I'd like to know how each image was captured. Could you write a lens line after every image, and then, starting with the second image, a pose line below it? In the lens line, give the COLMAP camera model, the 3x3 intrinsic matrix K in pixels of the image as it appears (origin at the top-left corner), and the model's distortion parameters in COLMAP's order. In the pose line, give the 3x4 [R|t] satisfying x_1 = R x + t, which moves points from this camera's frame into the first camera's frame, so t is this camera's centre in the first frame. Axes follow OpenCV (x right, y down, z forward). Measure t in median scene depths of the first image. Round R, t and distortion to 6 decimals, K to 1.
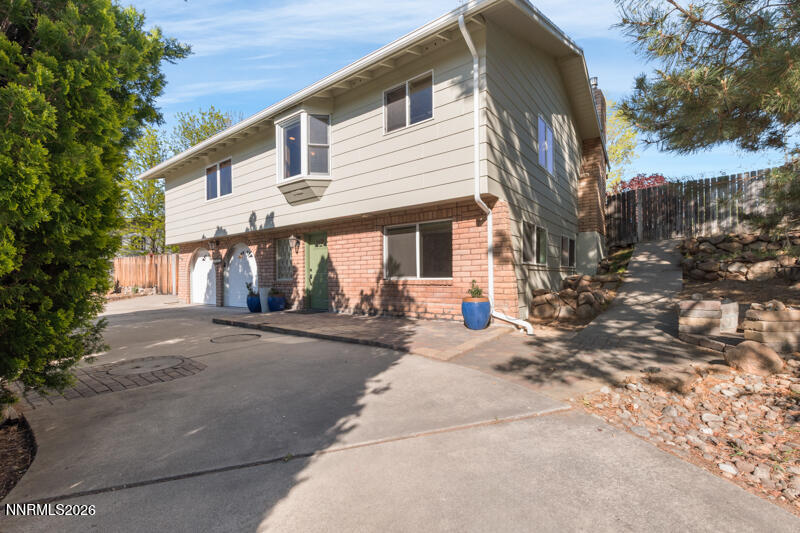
lens RADIAL K [[344.9, 0, 401.8], [0, 344.9, 275.4], [0, 0, 1]] dist [-0.000053, 0.000170]
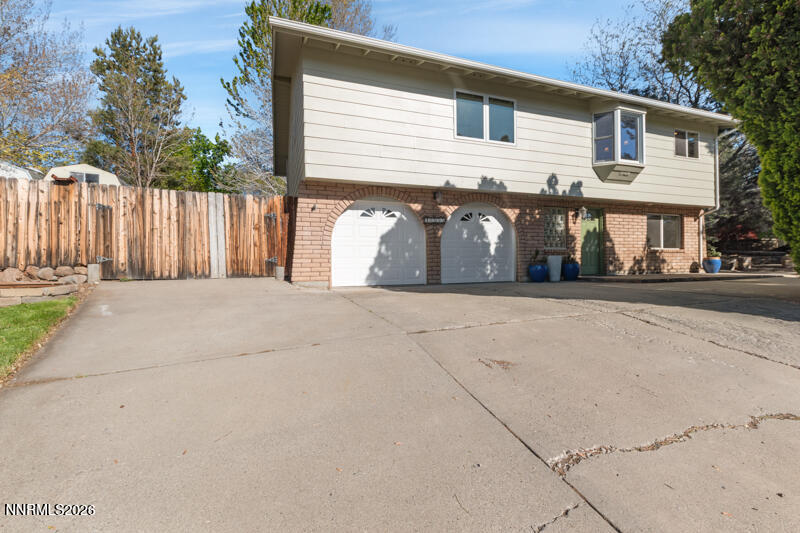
lens RADIAL K [[344.9, 0, 401.8], [0, 344.9, 275.4], [0, 0, 1]] dist [-0.000053, 0.000170]
pose [[0.557749, -0.001907, 0.830007, -1.749187], [0.013572, 0.999885, -0.006823, 0.114409], [-0.829898, 0.015071, 0.557711, 0.986357]]
